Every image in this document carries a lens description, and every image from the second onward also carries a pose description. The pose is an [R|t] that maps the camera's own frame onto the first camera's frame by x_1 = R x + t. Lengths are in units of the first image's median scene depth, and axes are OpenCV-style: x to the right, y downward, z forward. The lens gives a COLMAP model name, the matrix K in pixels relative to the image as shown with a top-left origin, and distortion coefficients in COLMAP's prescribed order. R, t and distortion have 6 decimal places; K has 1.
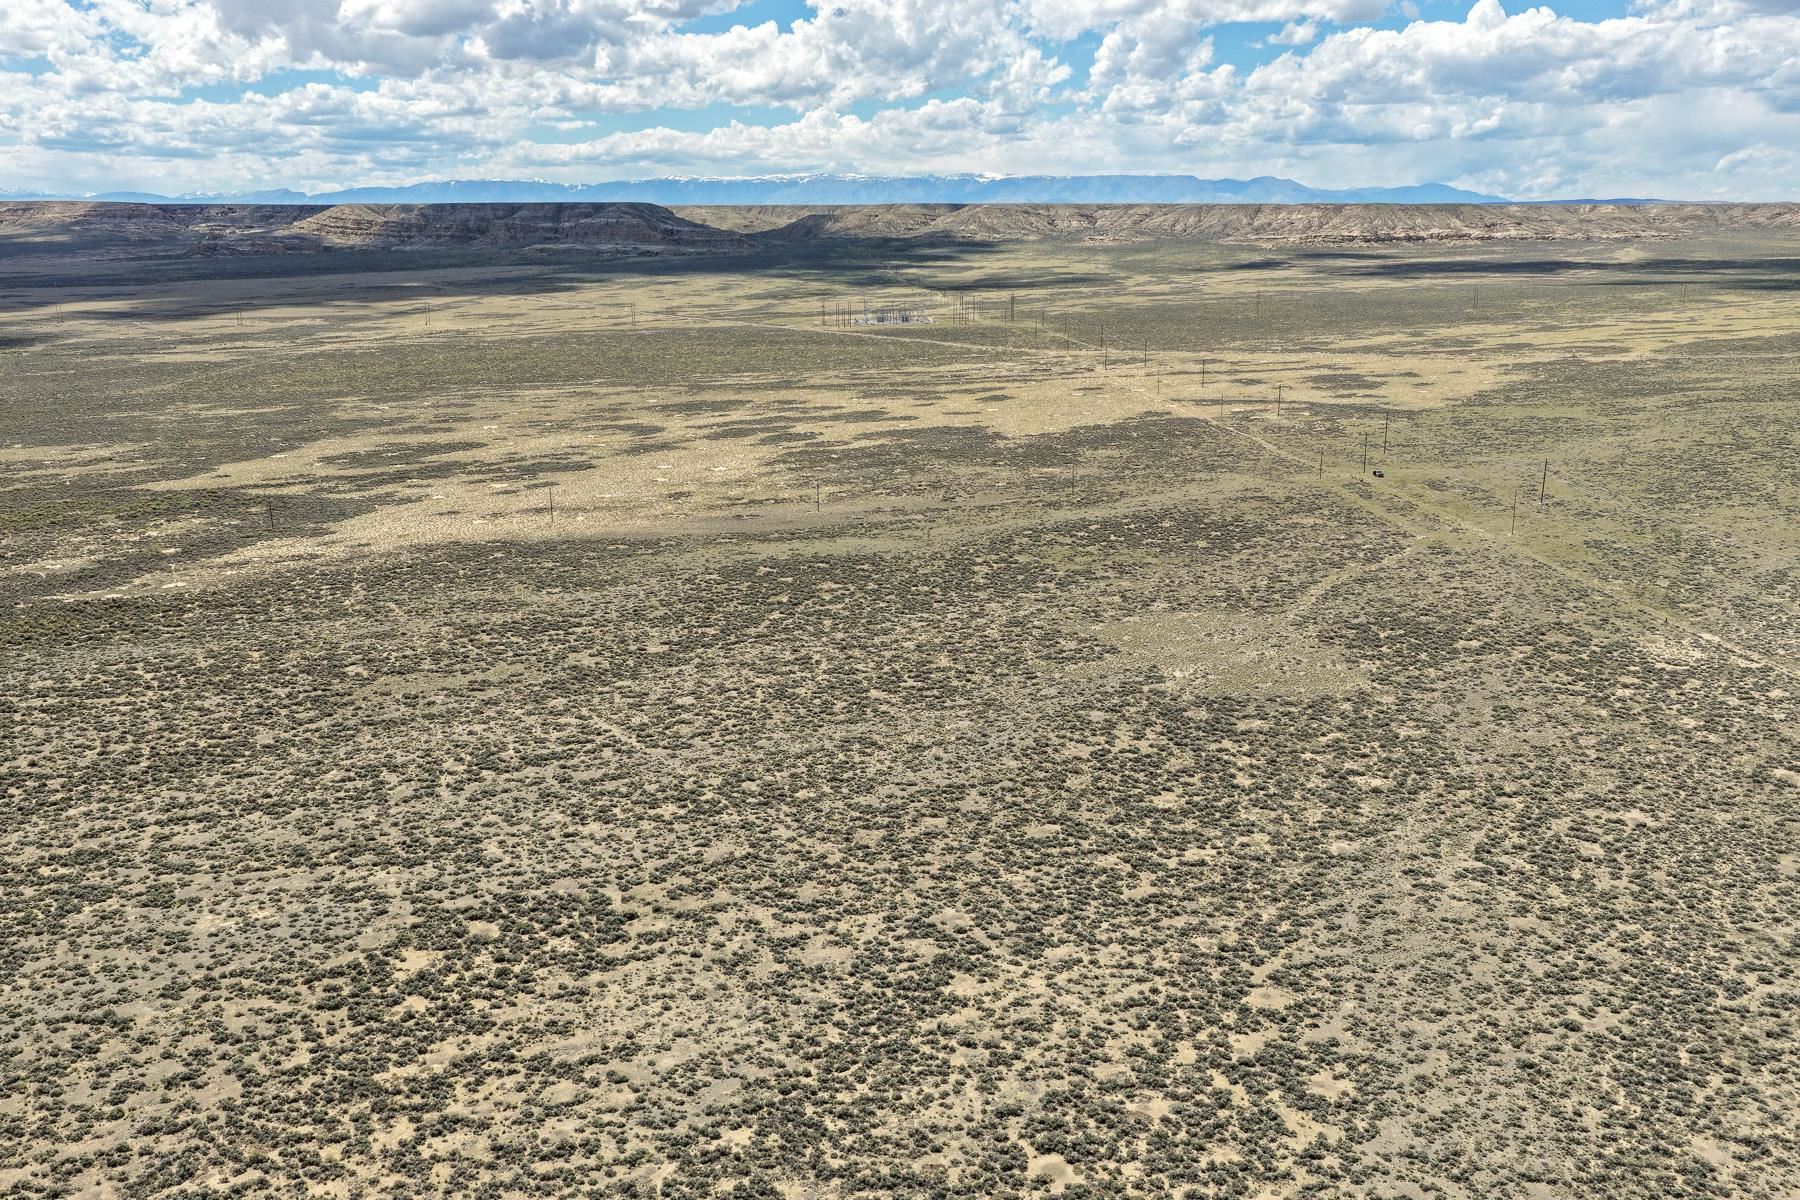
lens RADIAL K [[1514.7, 0, 900.0], [0, 1514.7, 600.0], [0, 0, 1]] dist [-0.021323, 0.051678]
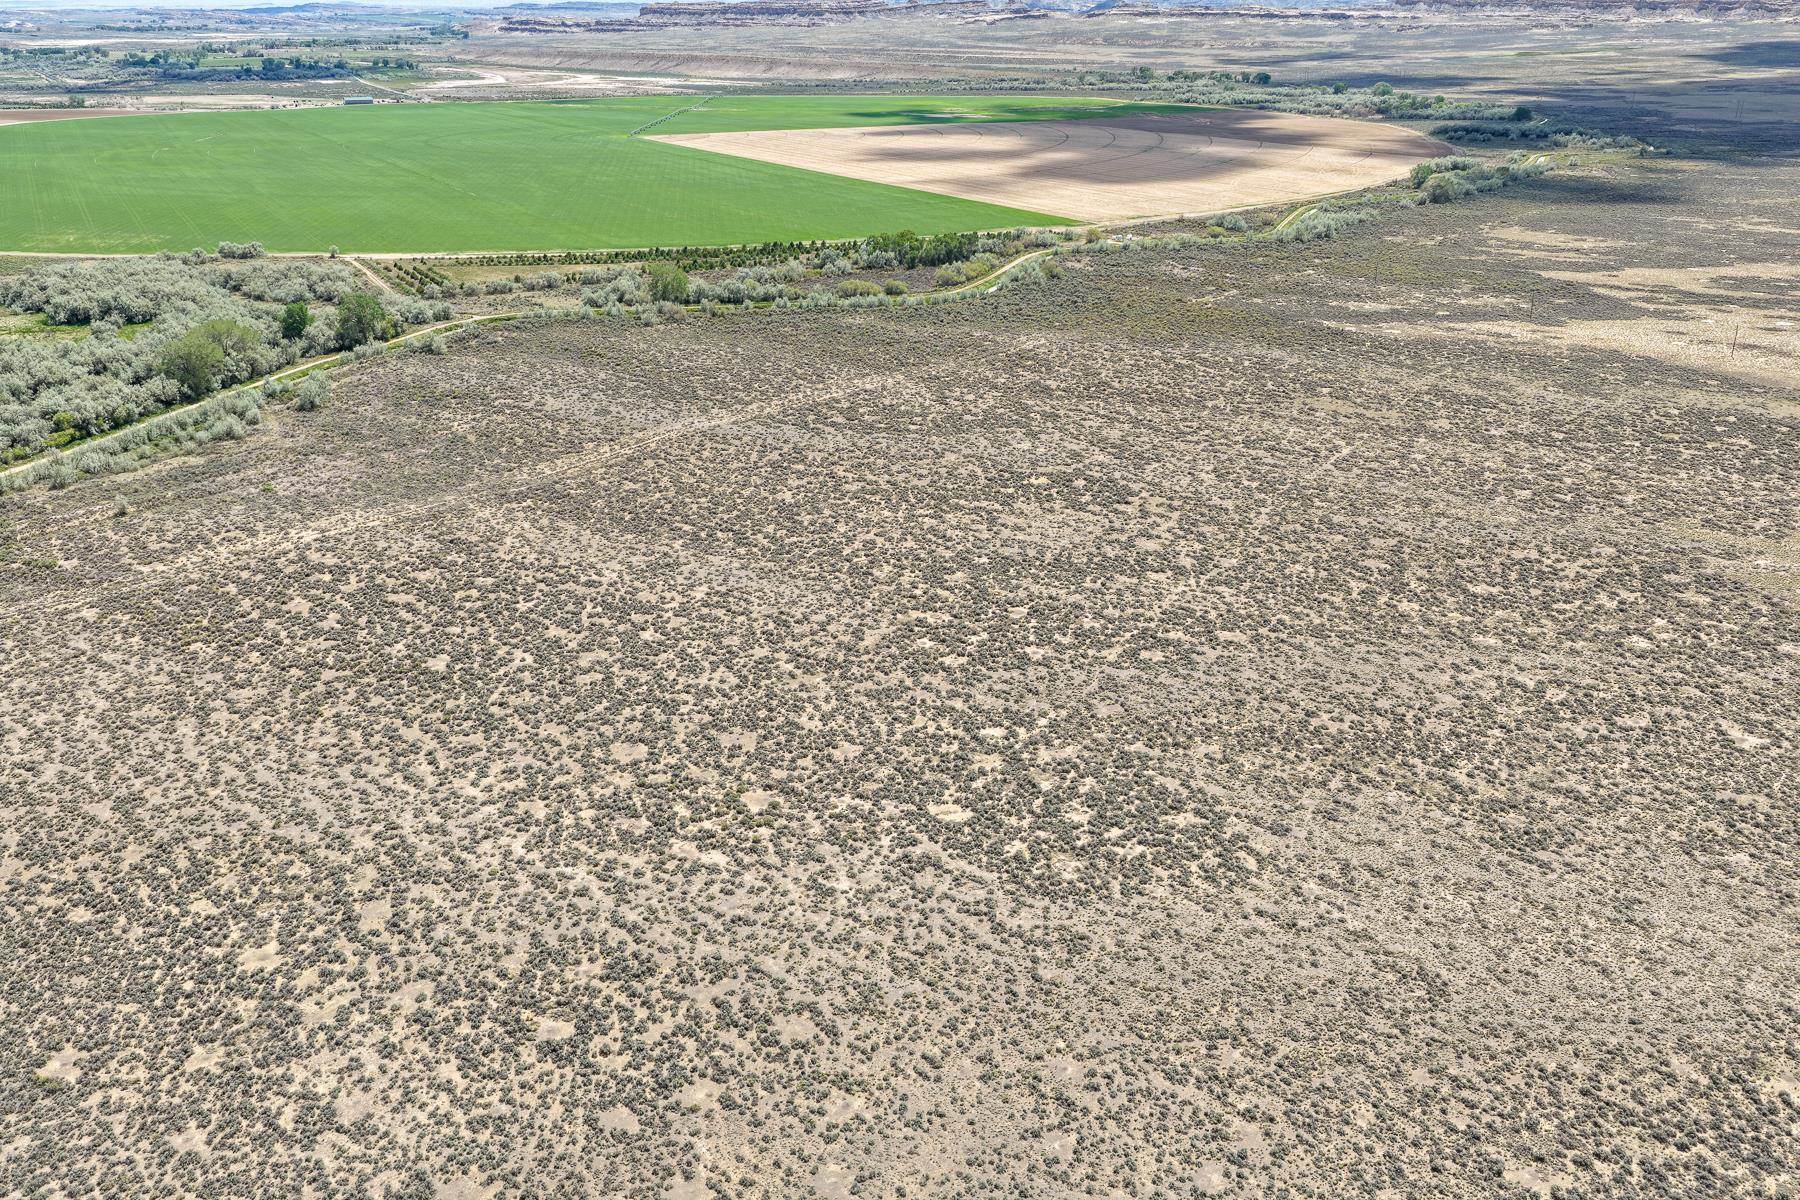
lens RADIAL K [[1496.6, 0, 900.0], [0, 1496.6, 600.0], [0, 0, 1]] dist [-0.015833, 0.041432]
pose [[0.367568, 0.349391, -0.861870, 1.077707], [-0.229535, 0.932157, 0.279994, -0.101182], [0.901226, 0.094912, 0.422829, 0.000103]]
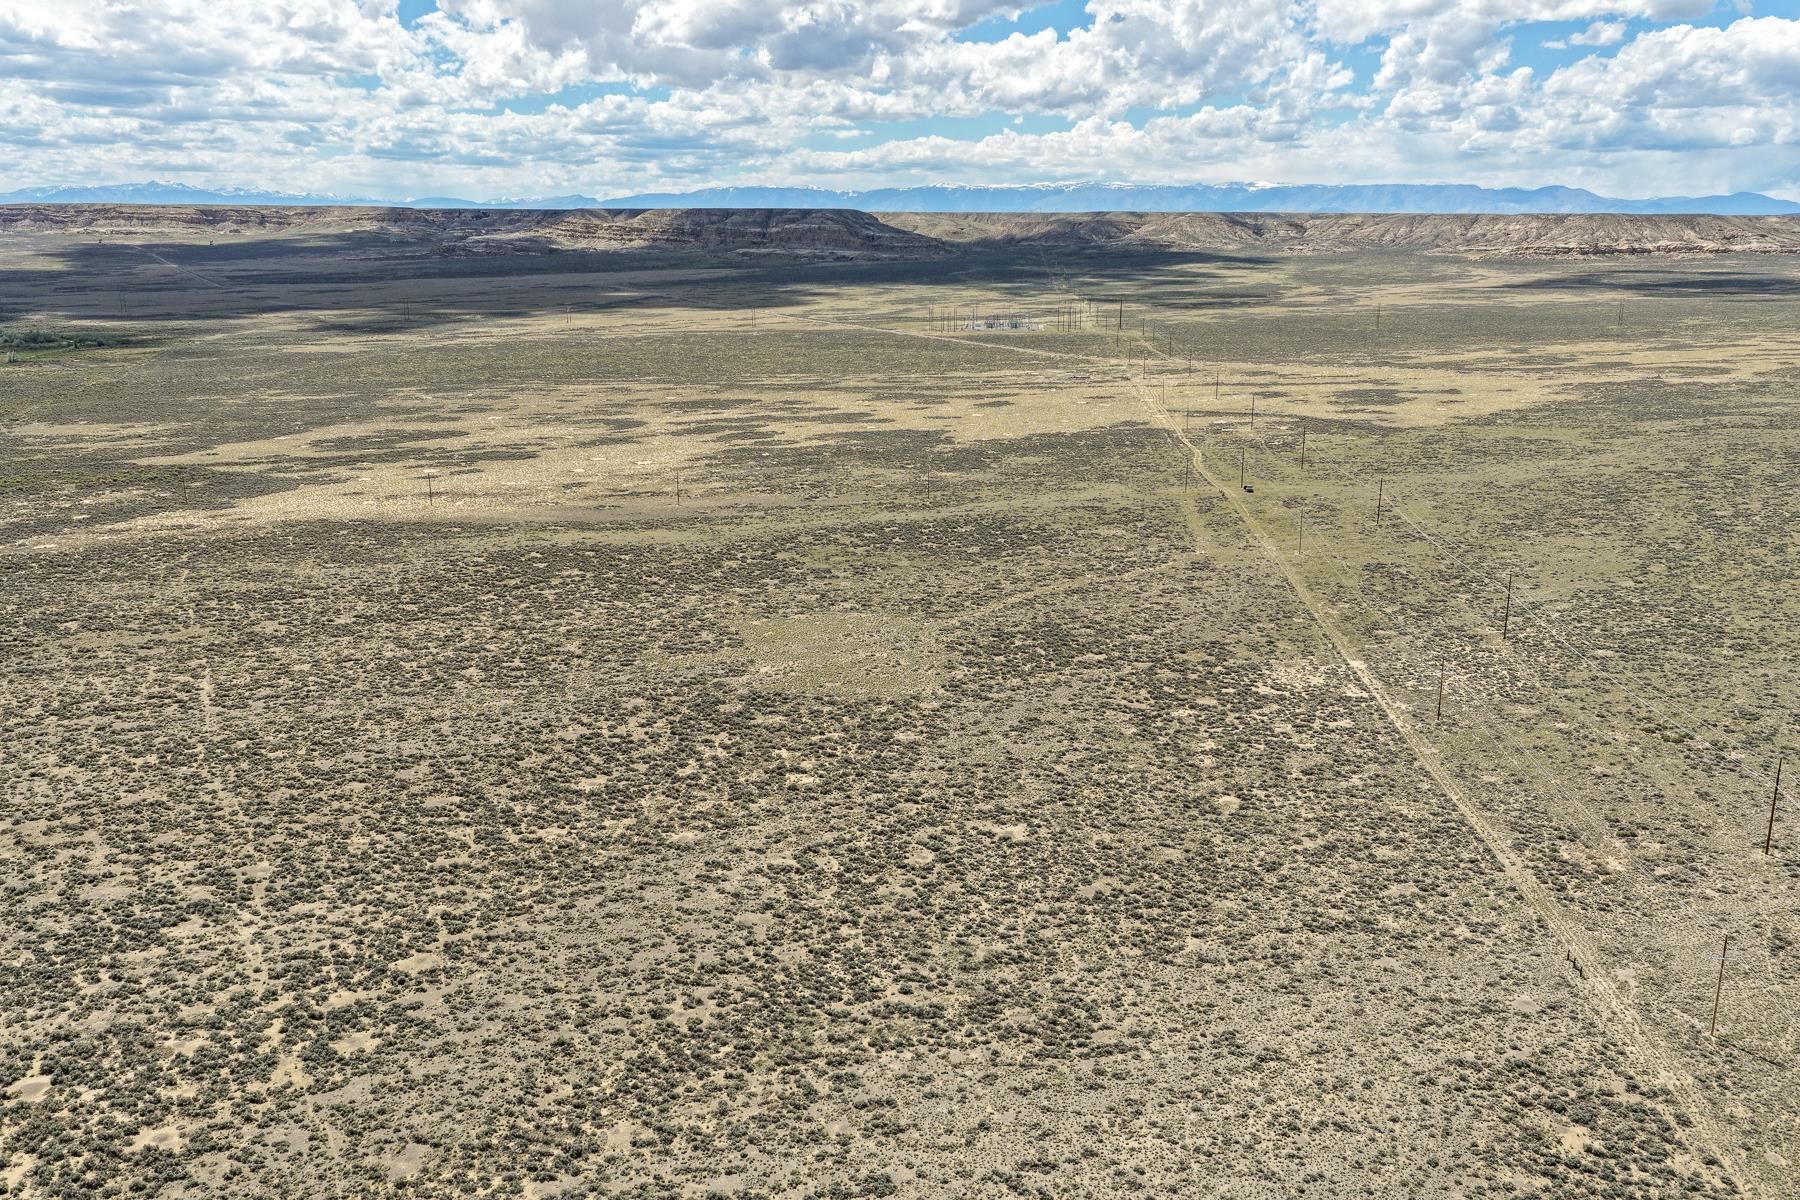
lens RADIAL K [[1482.1, 0, 899.7], [0, 1482.1, 646.5], [0, 0, 1]] dist [-0.008897, 0.020372]
pose [[0.984927, 0.053435, -0.164509, 0.533867], [-0.048576, 0.998260, 0.033423, -0.005321], [0.166009, -0.024928, 0.985809, 0.032347]]
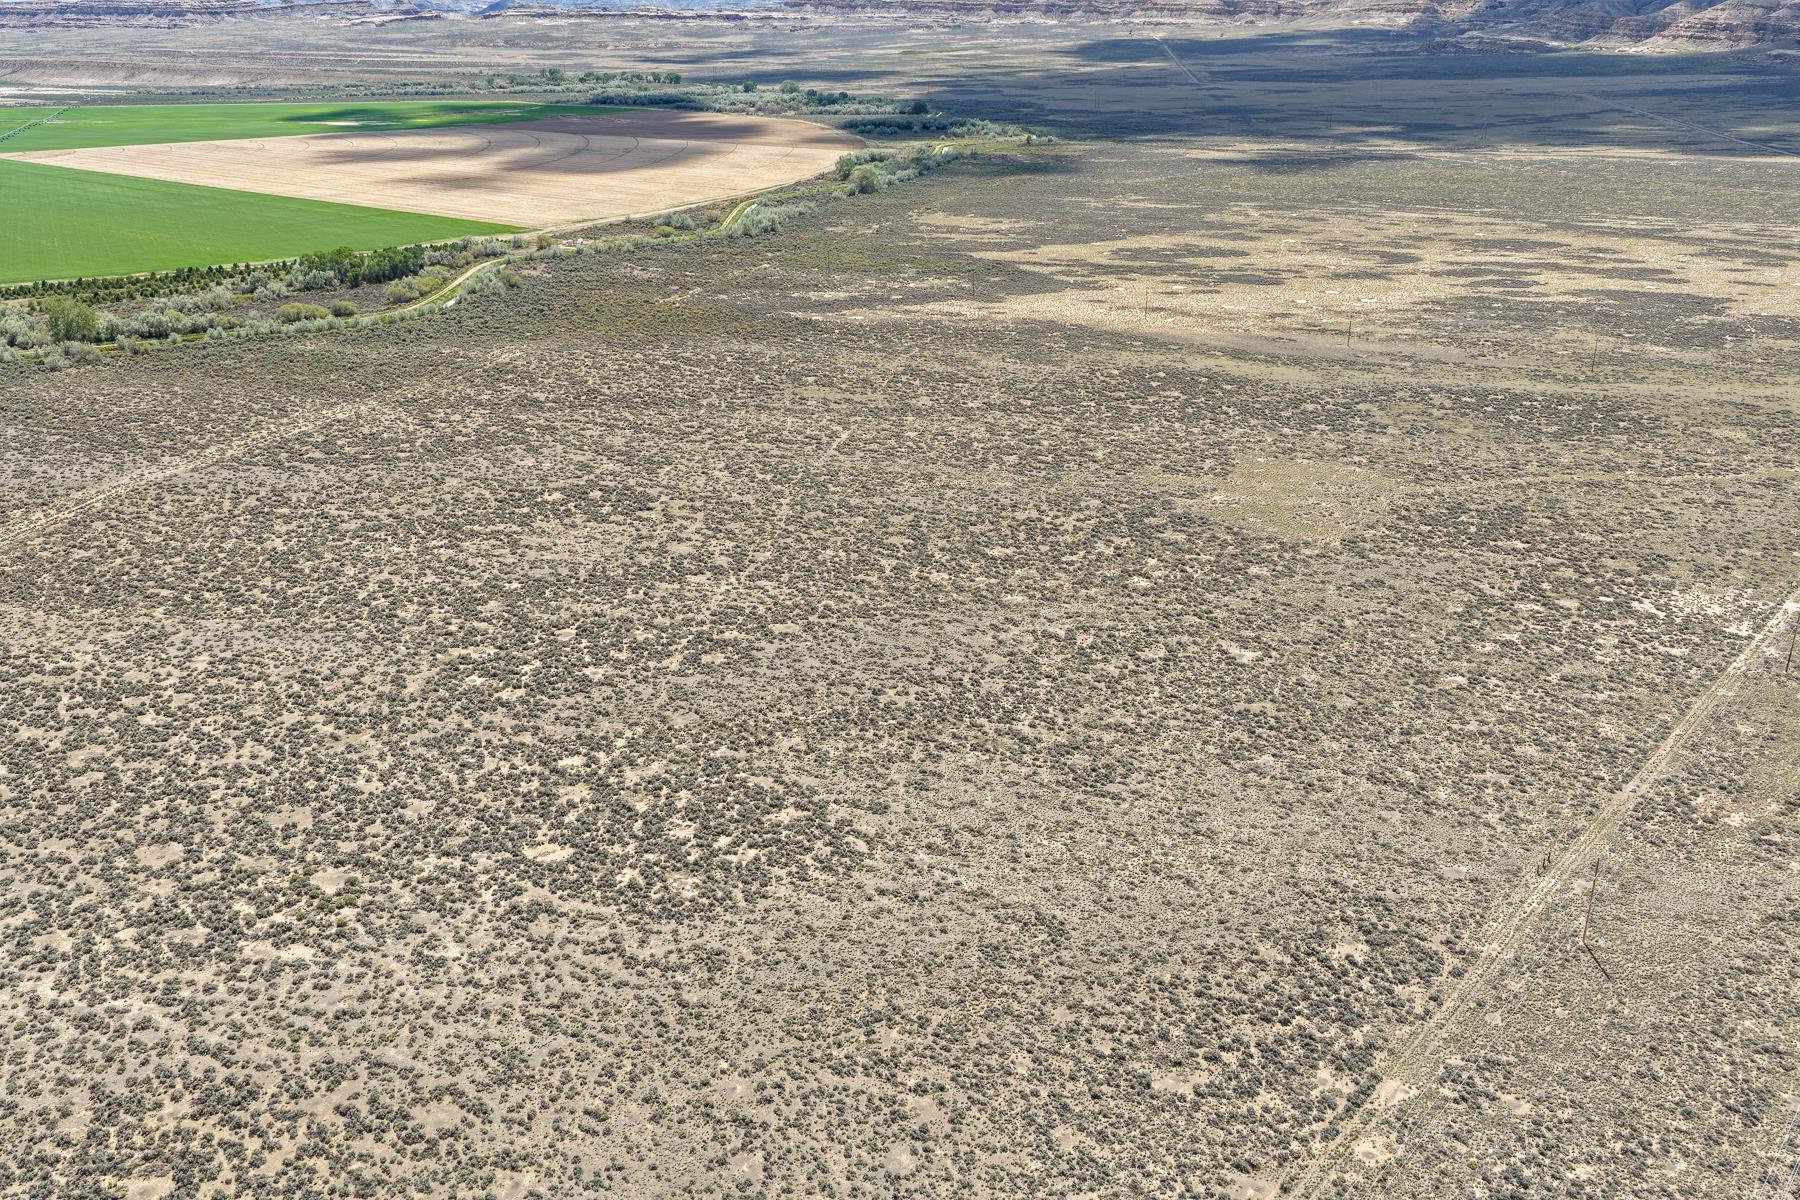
lens RADIAL K [[1496.6, 0, 900.0], [0, 1496.6, 600.0], [0, 0, 1]] dist [-0.015833, 0.041432]
pose [[0.681825, 0.276194, -0.677371, 1.034435], [-0.184084, 0.960967, 0.206534, -0.089935], [0.707974, -0.016127, 0.706054, -0.041205]]
